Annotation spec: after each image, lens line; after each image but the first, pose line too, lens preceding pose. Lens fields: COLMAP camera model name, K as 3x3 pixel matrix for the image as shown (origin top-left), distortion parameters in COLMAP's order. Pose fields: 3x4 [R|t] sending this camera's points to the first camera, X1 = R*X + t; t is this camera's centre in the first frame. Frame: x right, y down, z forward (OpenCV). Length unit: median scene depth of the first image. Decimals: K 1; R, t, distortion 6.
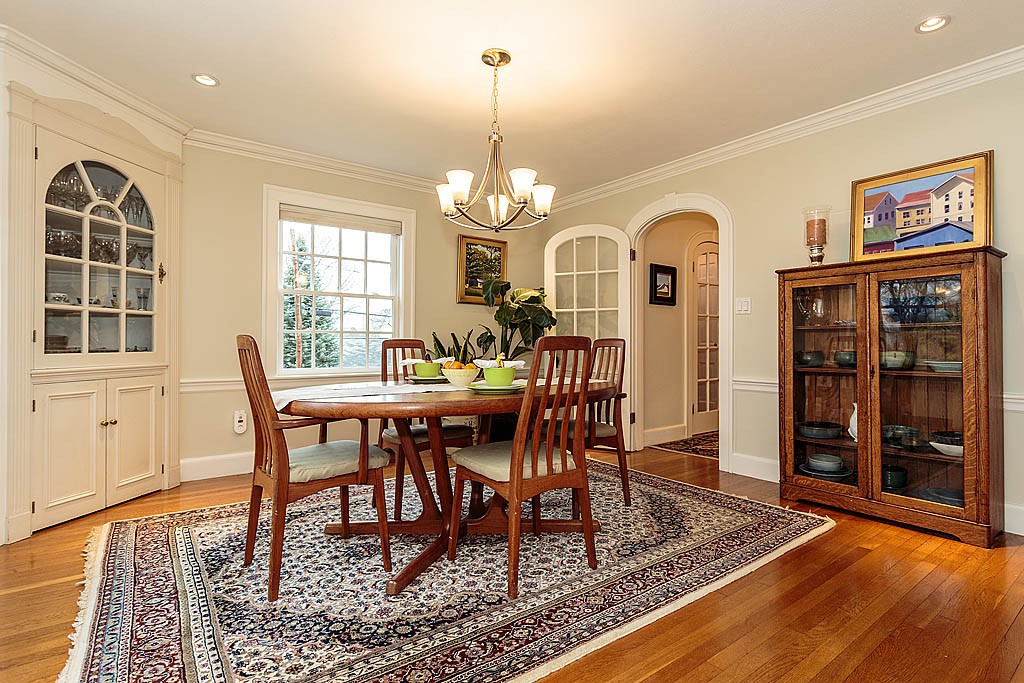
lens RADIAL K [[493.6, 0, 519.0], [0, 493.6, 342.4], [0, 0, 1]] dist [-0.019322, 0.004938]
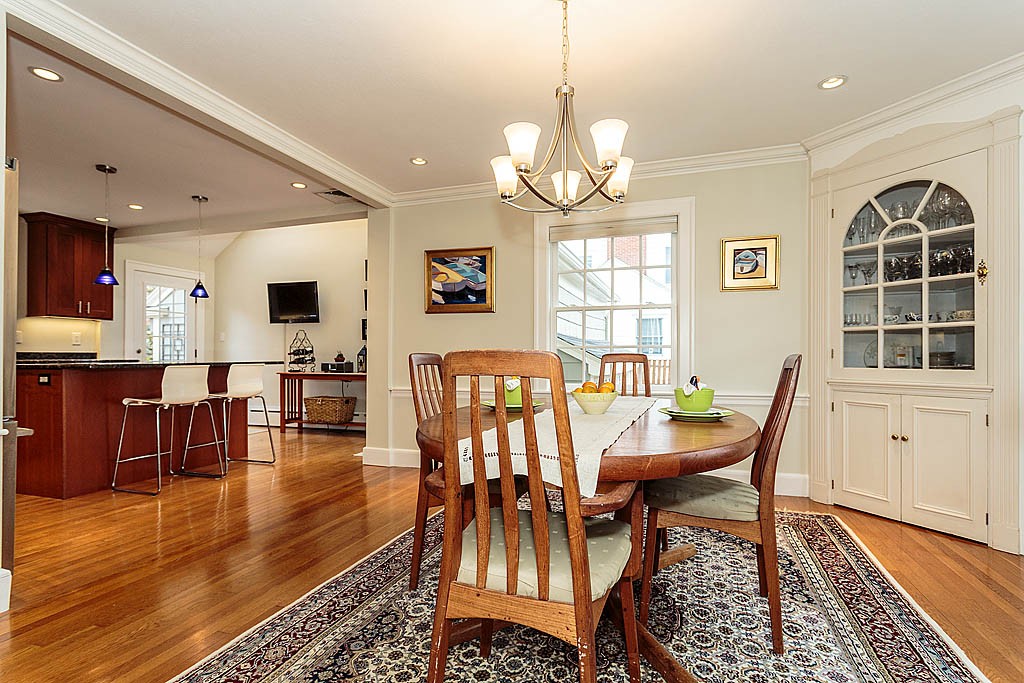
lens RADIAL K [[493.6, 0, 519.6], [0, 493.6, 356.8], [0, 0, 1]] dist [-0.019322, 0.004938]
pose [[-0.812604, -0.004574, -0.582798, 0.468771], [-0.004679, 0.999988, -0.001325, 0.001289], [0.582797, 0.001650, -0.812616, 1.633649]]
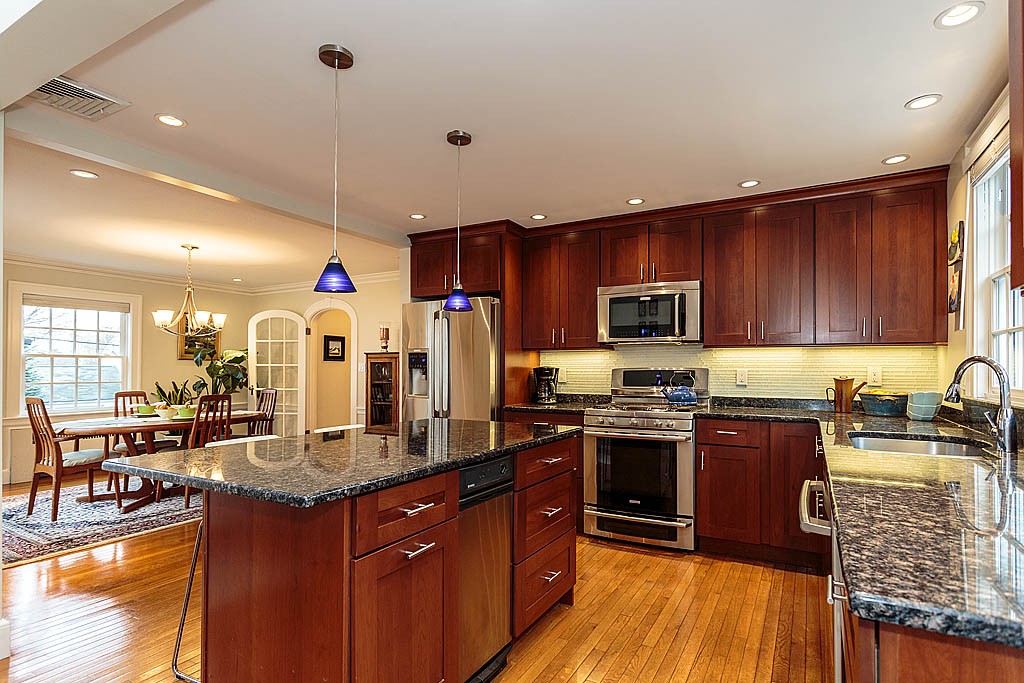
lens RADIAL K [[493.6, 0, 532.8], [0, 493.6, 367.3], [0, 0, 1]] dist [-0.019322, 0.004938]
pose [[0.900152, 0.002329, 0.435570, 0.259708], [-0.004697, 0.999979, 0.004359, -0.096204], [-0.435551, -0.005970, 0.900144, -1.033760]]
